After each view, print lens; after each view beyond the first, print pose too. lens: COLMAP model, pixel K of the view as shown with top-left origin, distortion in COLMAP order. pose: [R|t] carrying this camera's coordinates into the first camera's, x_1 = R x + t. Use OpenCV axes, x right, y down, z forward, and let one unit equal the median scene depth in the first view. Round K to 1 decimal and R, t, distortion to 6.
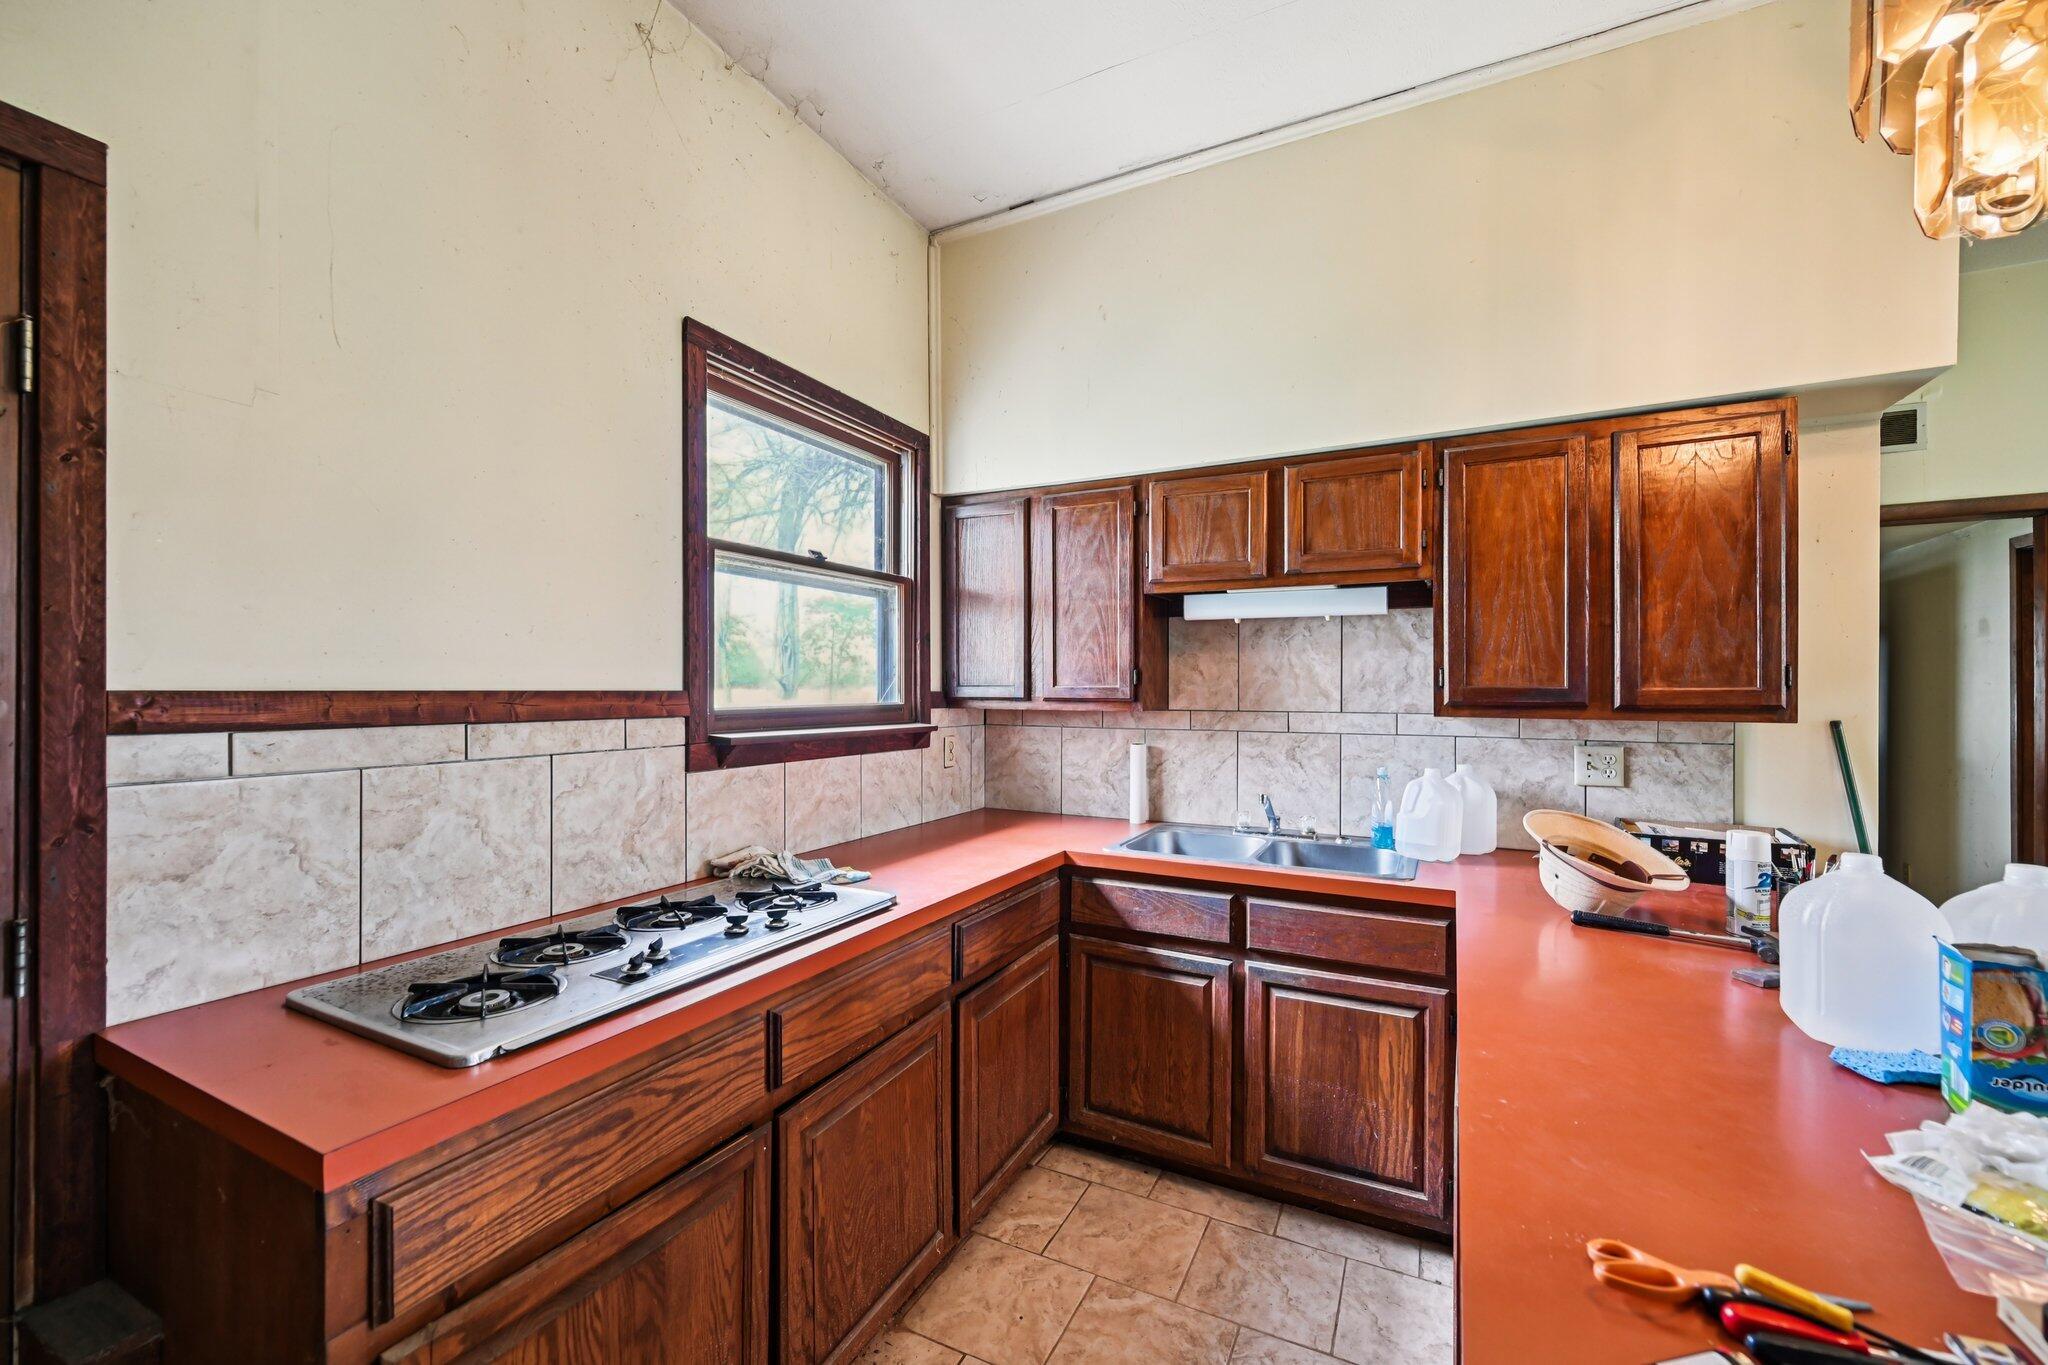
lens RADIAL K [[818.5, 0, 1025.9], [0, 818.5, 688.6], [0, 0, 1]] dist [-0.000732, -0.000132]
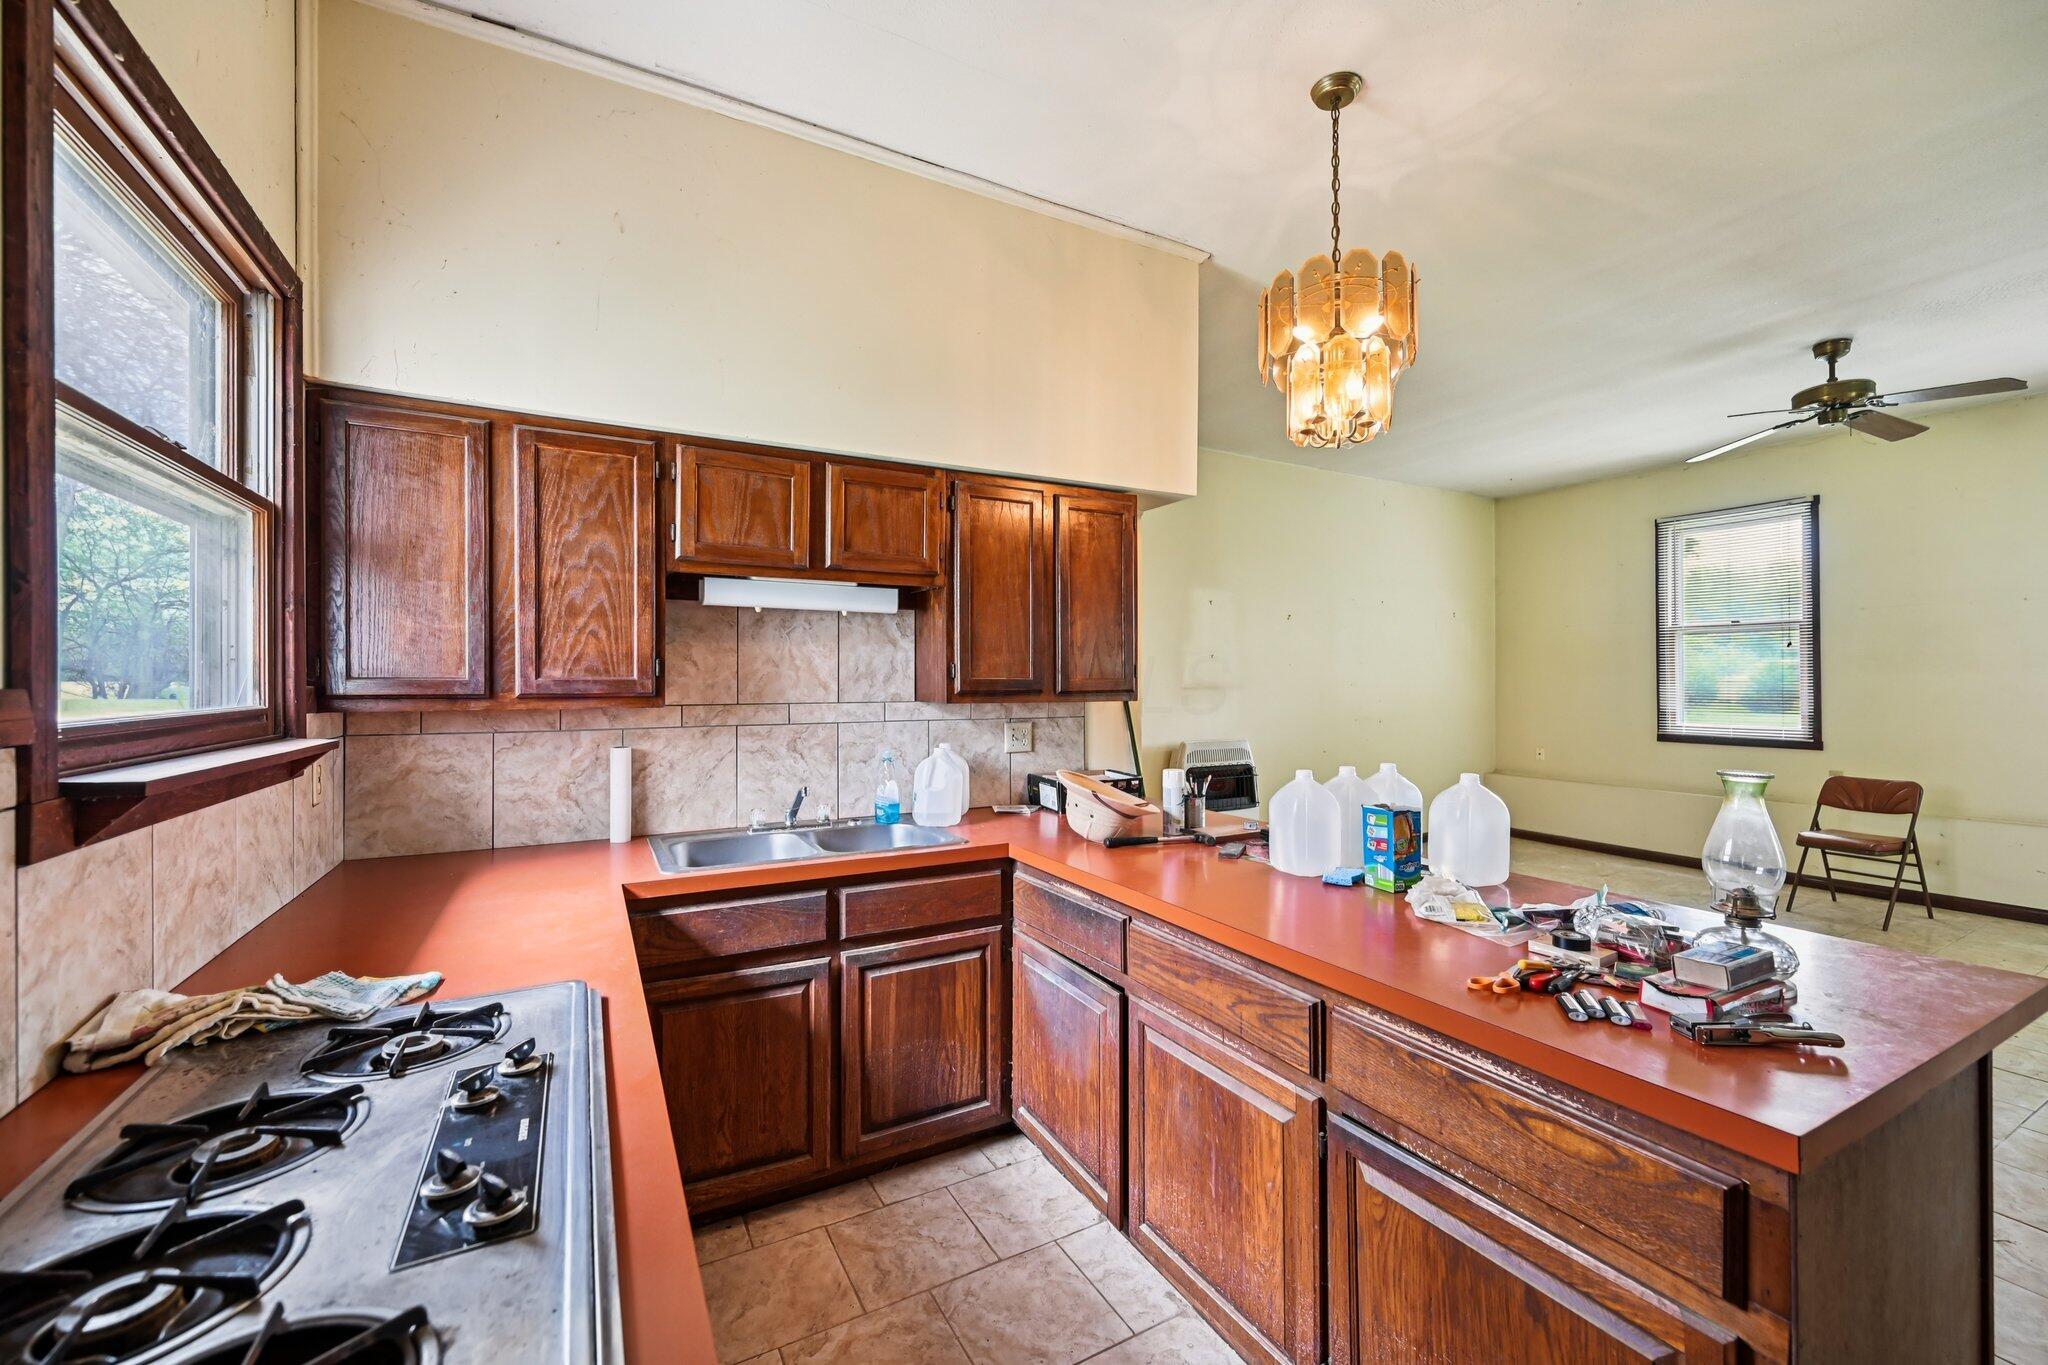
lens RADIAL K [[818.5, 0, 1029.7], [0, 818.5, 674.6], [0, 0, 1]] dist [-0.000732, -0.000132]
pose [[0.561903, 0.002332, 0.827200, -0.443348], [0.003426, 0.999981, -0.005146, -0.001236], [-0.827196, 0.005725, 0.561884, 0.252020]]
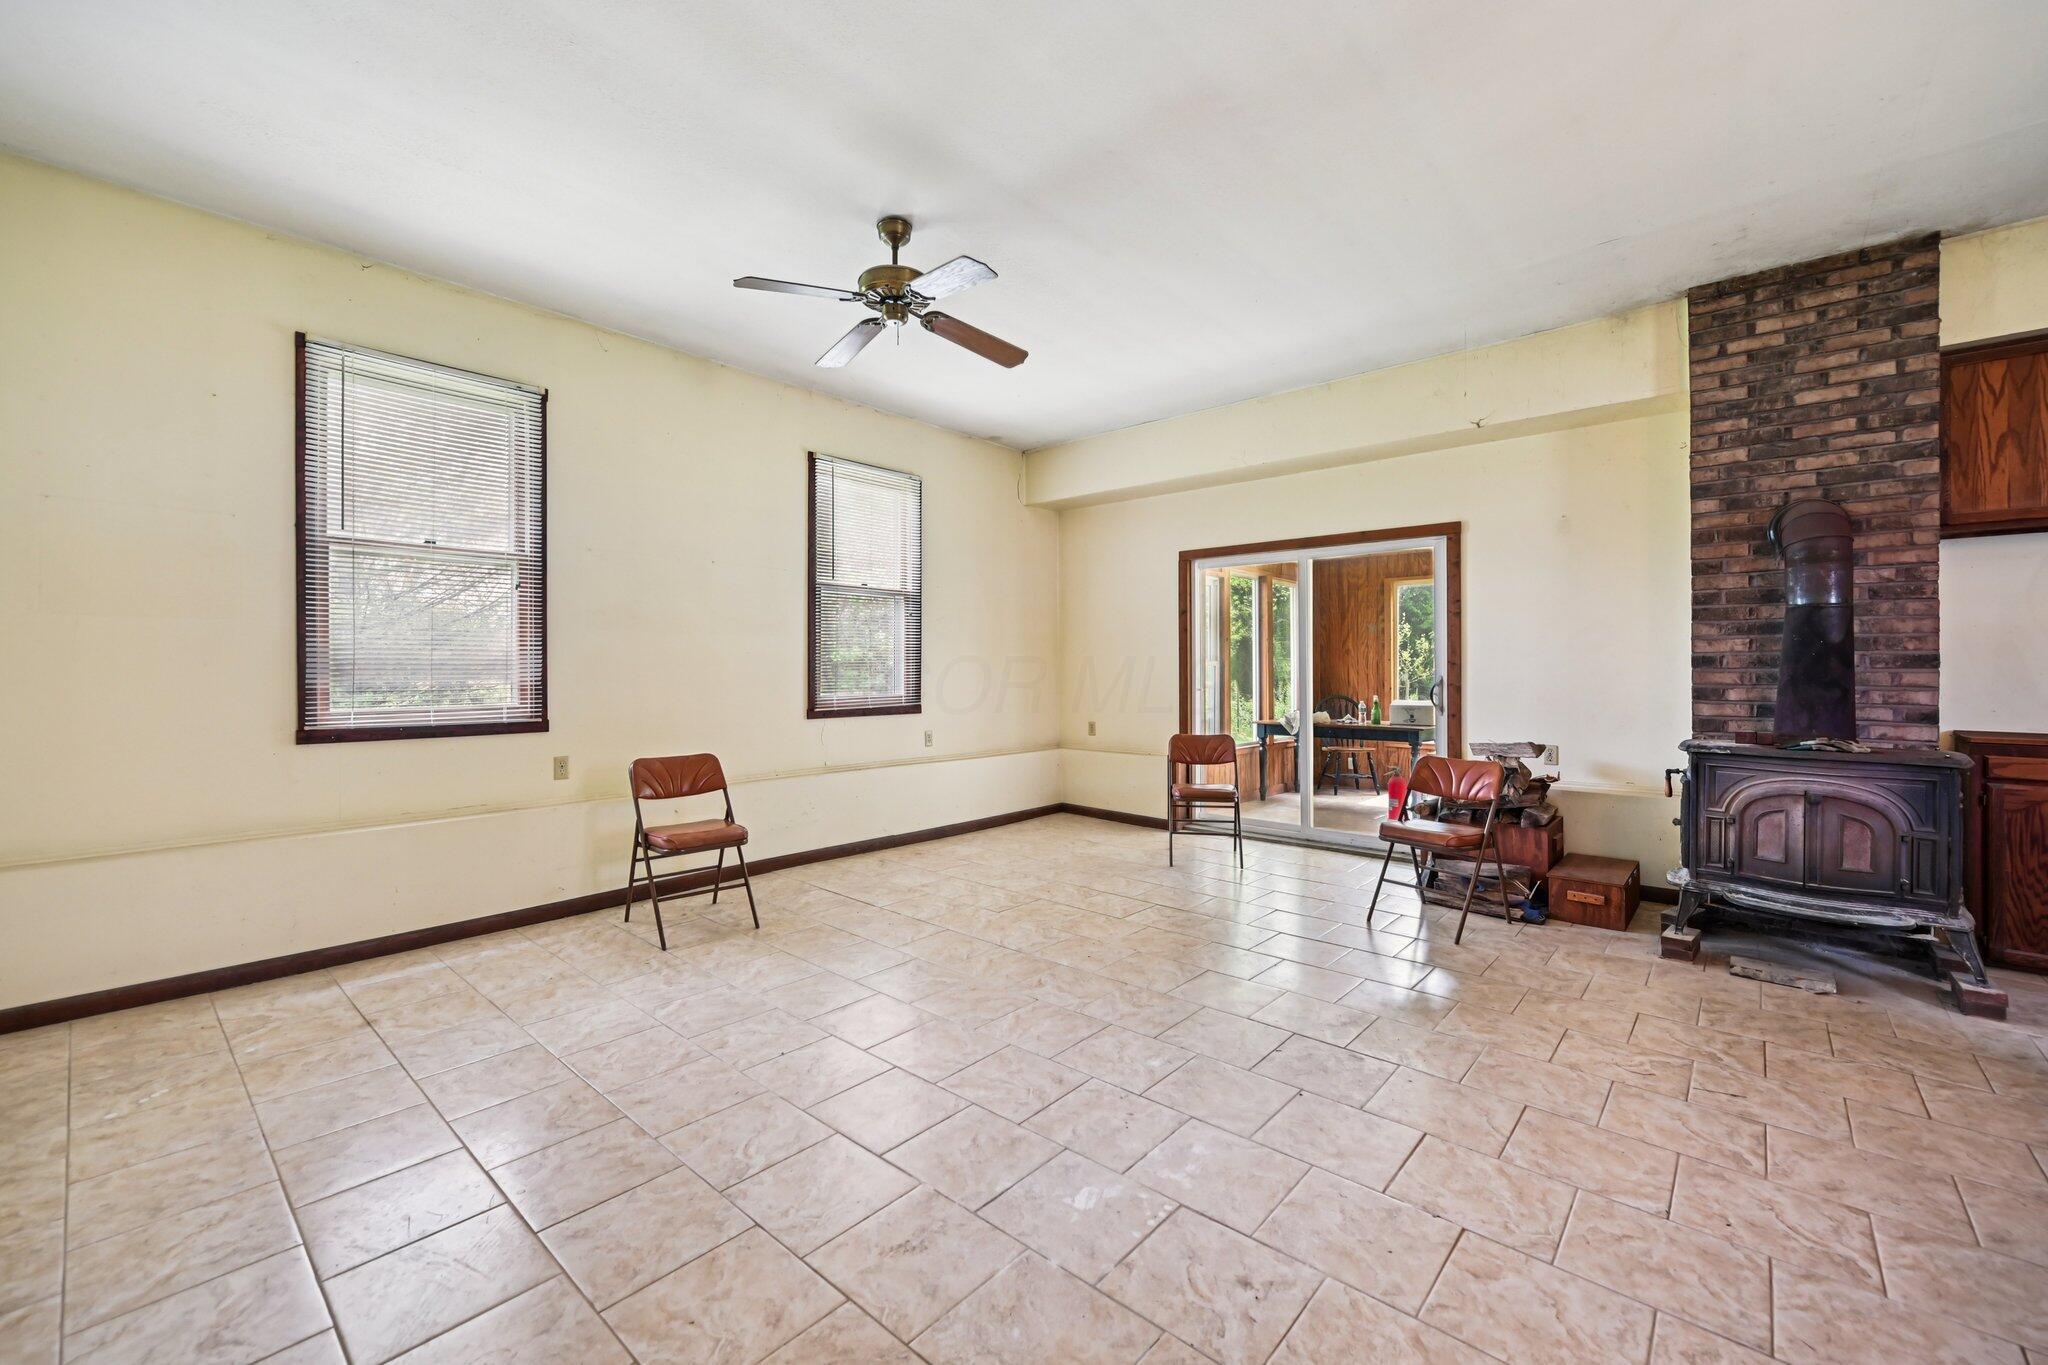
lens RADIAL K [[818.5, 0, 1020.9], [0, 818.5, 676.8], [0, 0, 1]] dist [-0.000732, -0.000132]
pose [[-0.968610, -0.004822, 0.248538, 1.497658], [-0.002379, 0.999946, 0.010128, 0.079670], [-0.248574, 0.009219, -0.968569, 1.222898]]
